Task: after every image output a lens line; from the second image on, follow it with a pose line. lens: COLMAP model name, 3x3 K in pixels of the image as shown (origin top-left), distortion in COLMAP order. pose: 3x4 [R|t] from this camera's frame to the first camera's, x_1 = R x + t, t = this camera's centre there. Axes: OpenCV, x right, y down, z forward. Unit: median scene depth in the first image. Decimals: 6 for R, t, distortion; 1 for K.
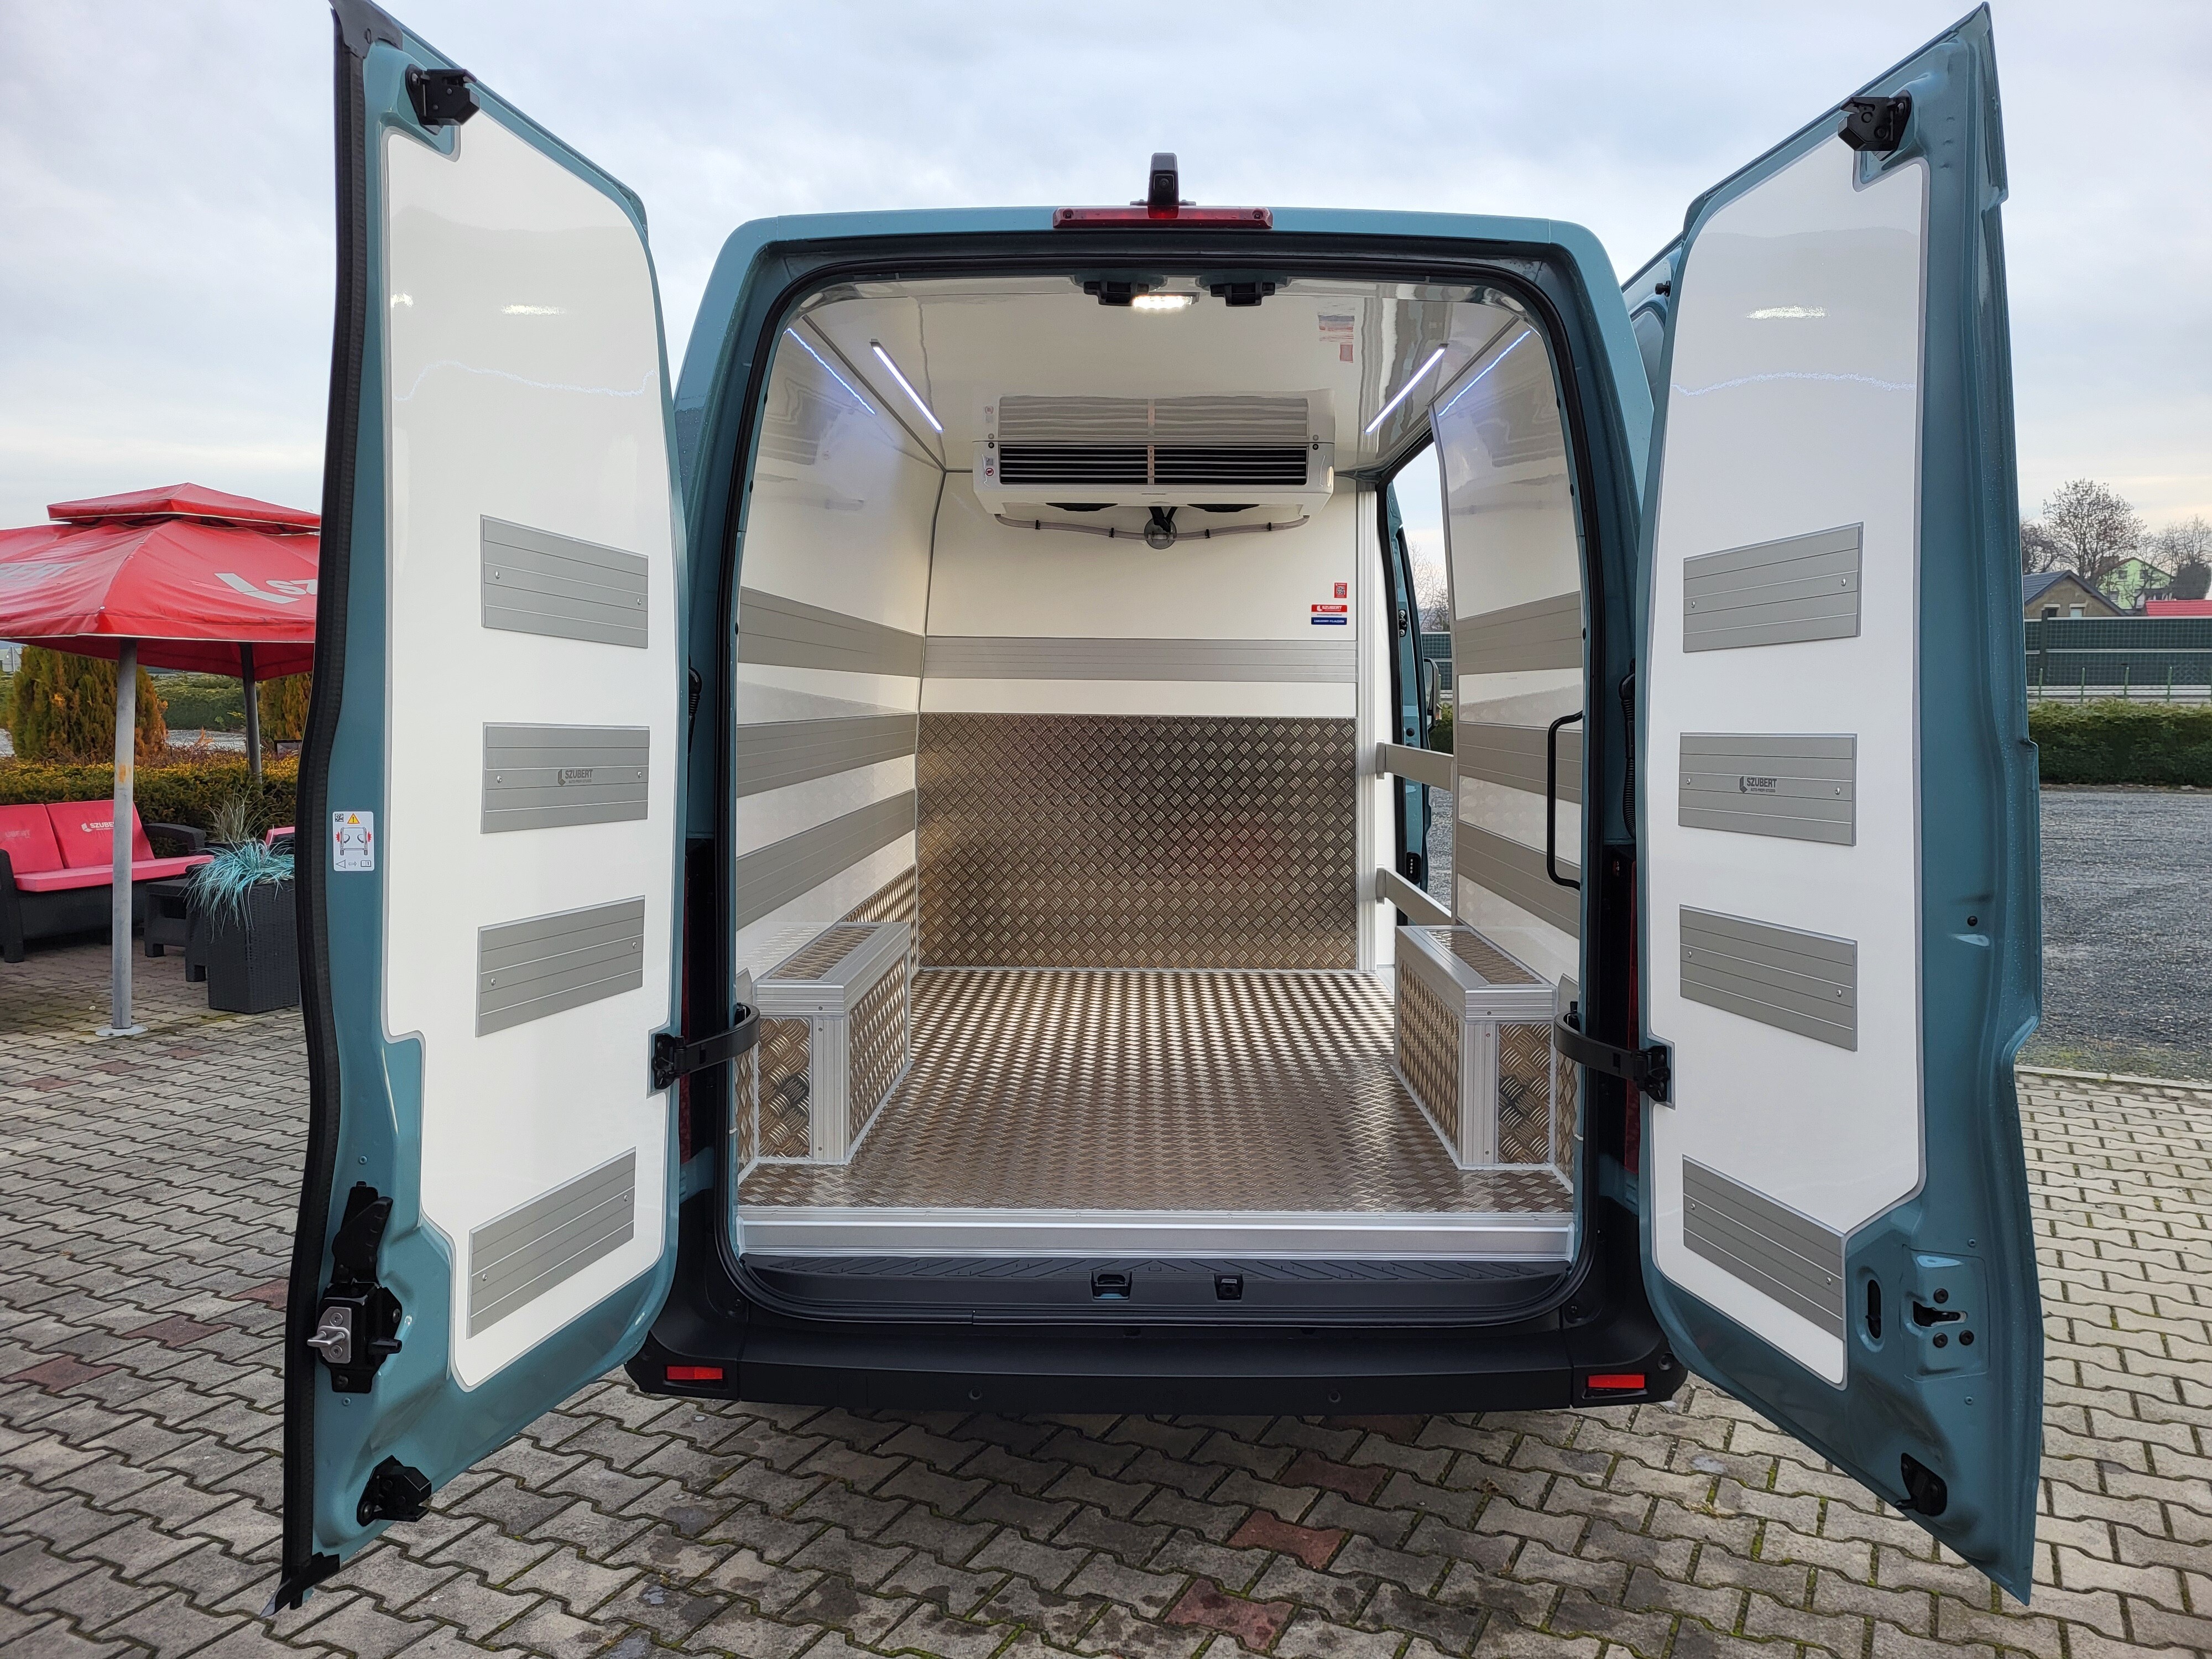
lens RADIAL K [[1671.0, 0, 1100.2], [0, 1671.0, 805.0], [0, 0, 1]] dist [0.050932, -0.040664]
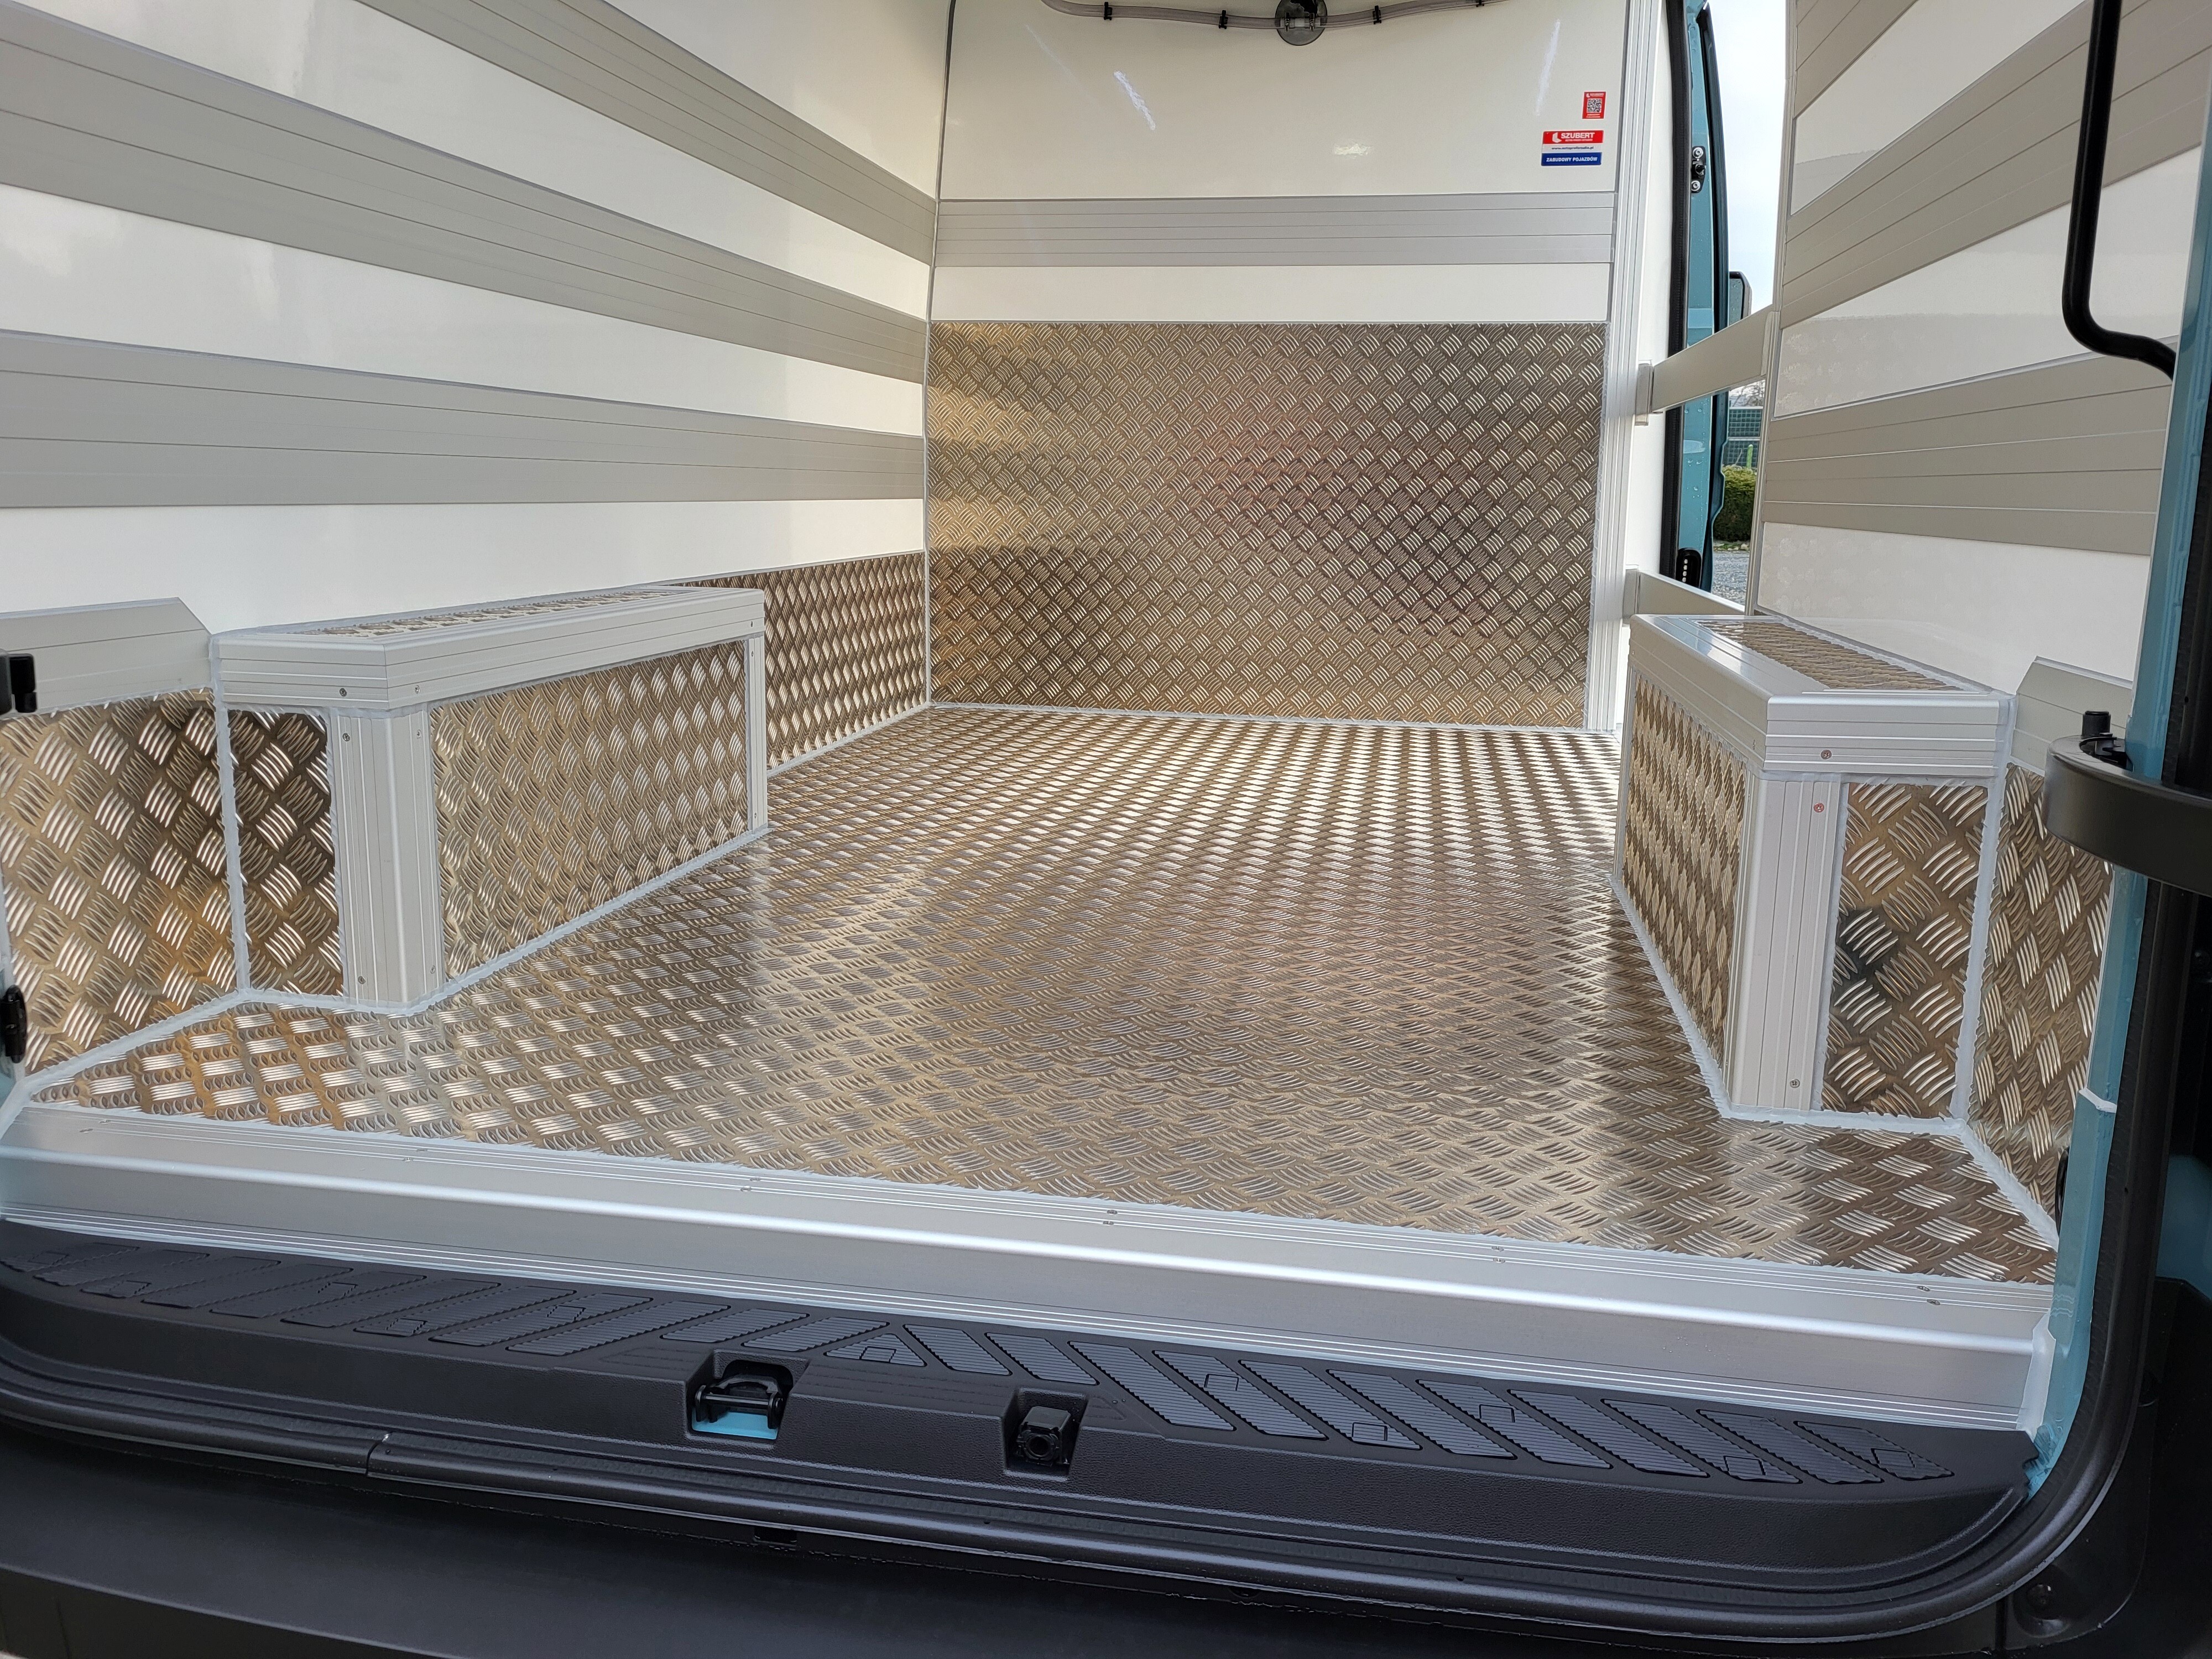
lens RADIAL K [[1671.0, 0, 1100.2], [0, 1671.0, 805.0], [0, 0, 1]] dist [0.050932, -0.040664]
pose [[0.986879, 0.042115, -0.155869, 0.072688], [-0.023118, 0.992292, 0.121746, 0.054038], [0.159795, -0.116546, 0.980246, 0.338787]]
